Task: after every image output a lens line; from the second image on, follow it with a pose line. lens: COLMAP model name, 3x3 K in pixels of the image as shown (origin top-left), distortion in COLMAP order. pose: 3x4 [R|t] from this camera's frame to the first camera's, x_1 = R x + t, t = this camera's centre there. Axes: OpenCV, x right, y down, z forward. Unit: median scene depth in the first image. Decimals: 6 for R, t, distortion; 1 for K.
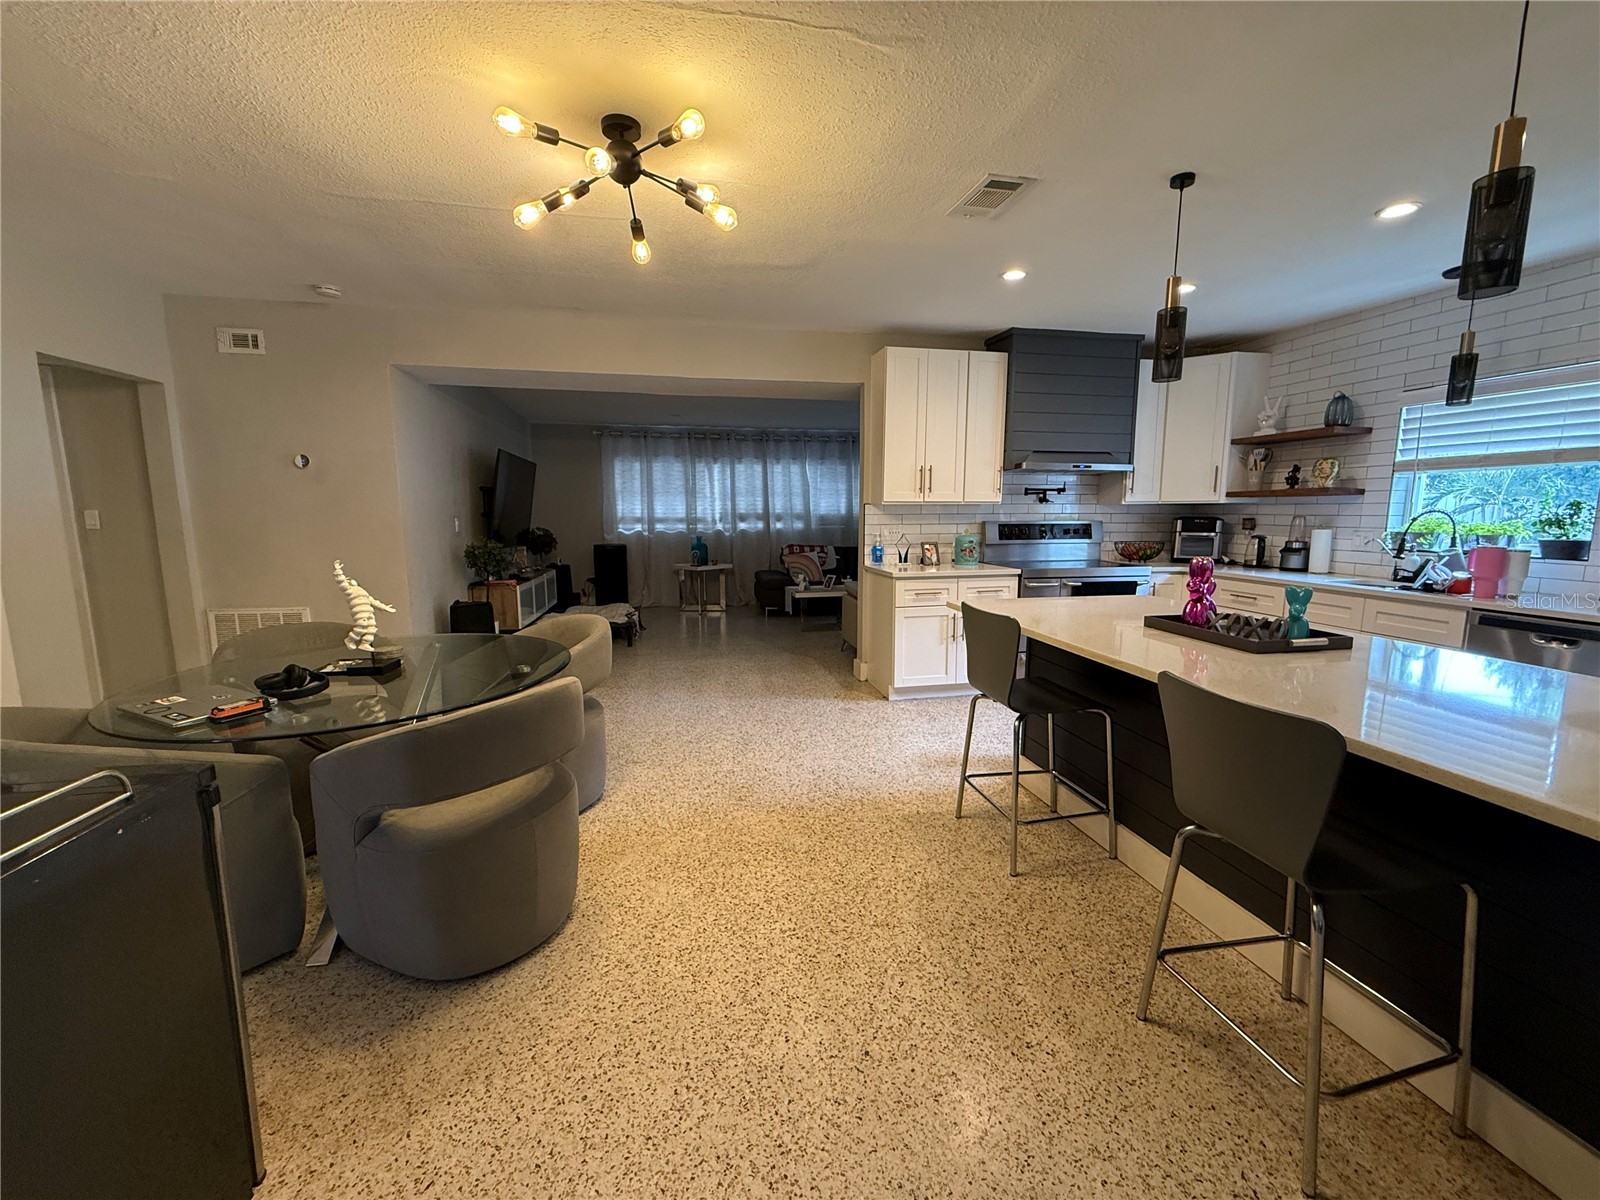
lens RADIAL K [[639.2, 0, 800.6], [0, 639.2, 588.4], [0, 0, 1]] dist [-0.001567, -0.000142]
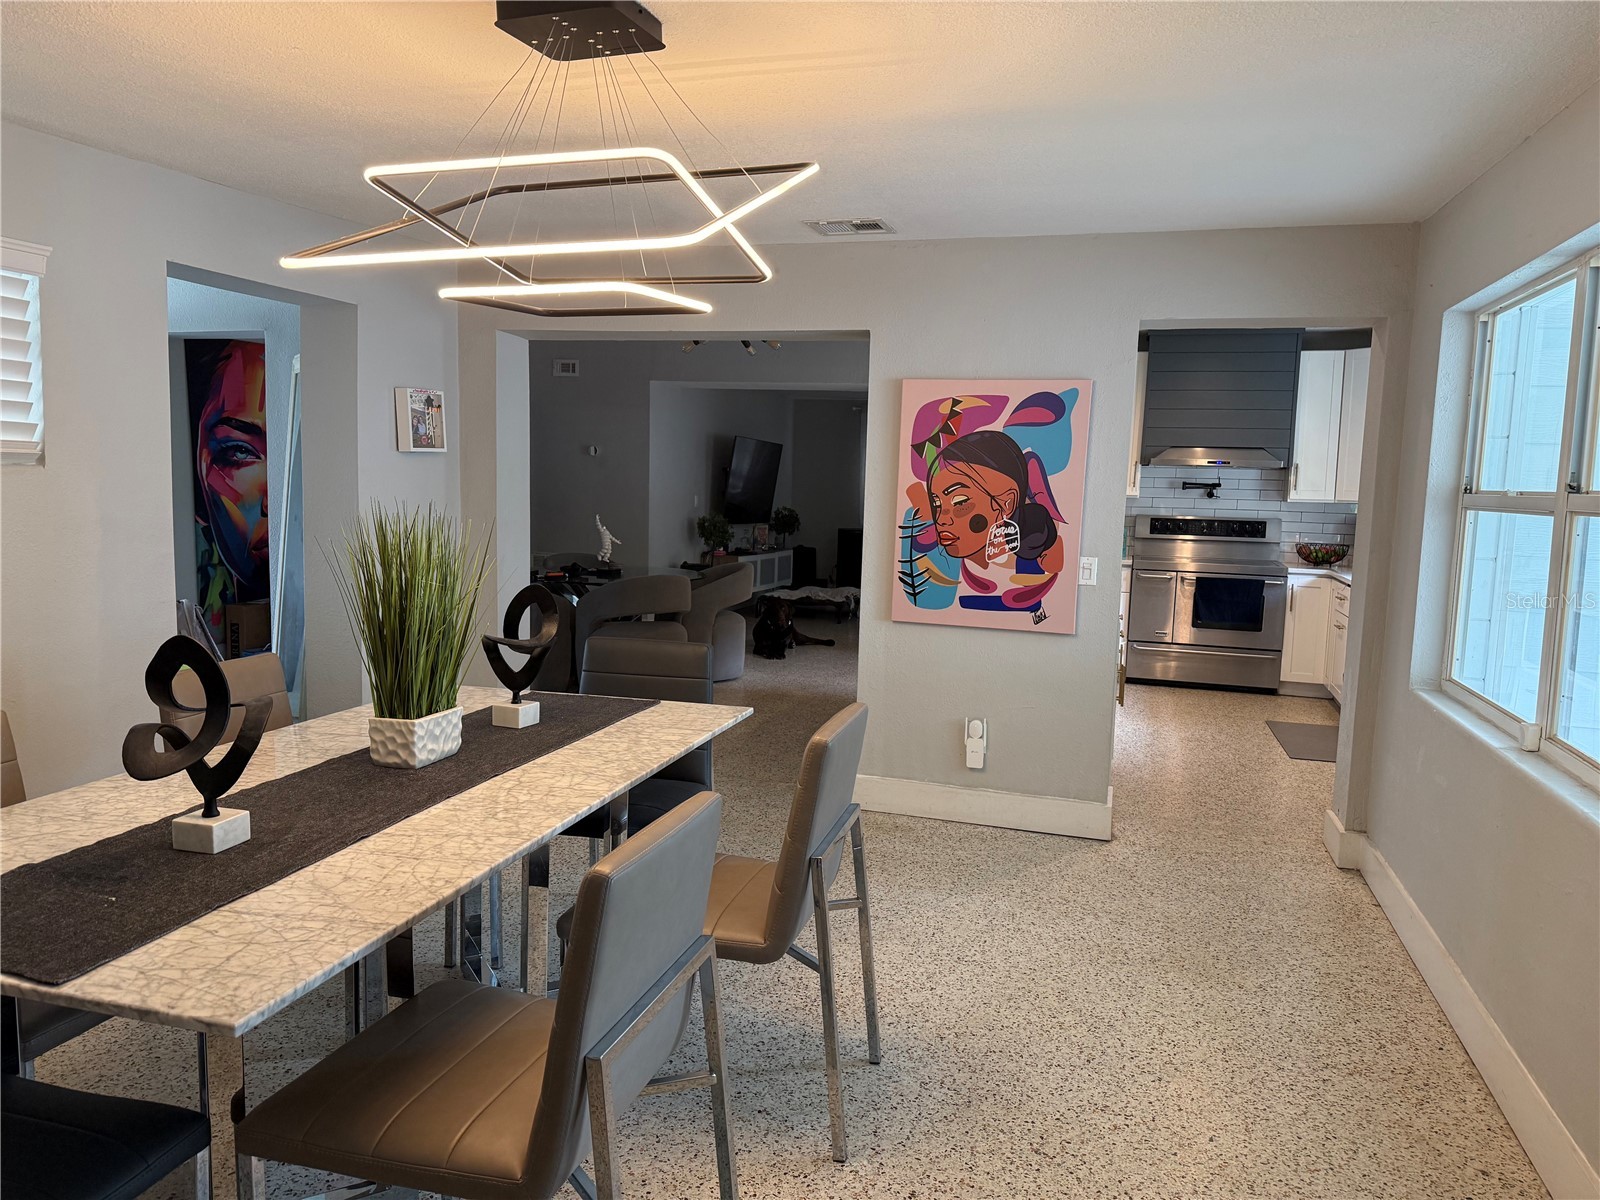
lens RADIAL K [[1126.8, 0, 796.0], [0, 1126.8, 603.0], [0, 0, 1]] dist [0.000476, -0.000682]
pose [[0.881211, 0.075251, -0.466695, 0.406996], [-0.085070, 0.996375, 0.000028, 0.048703], [0.465005, 0.039677, 0.884418, -0.497312]]
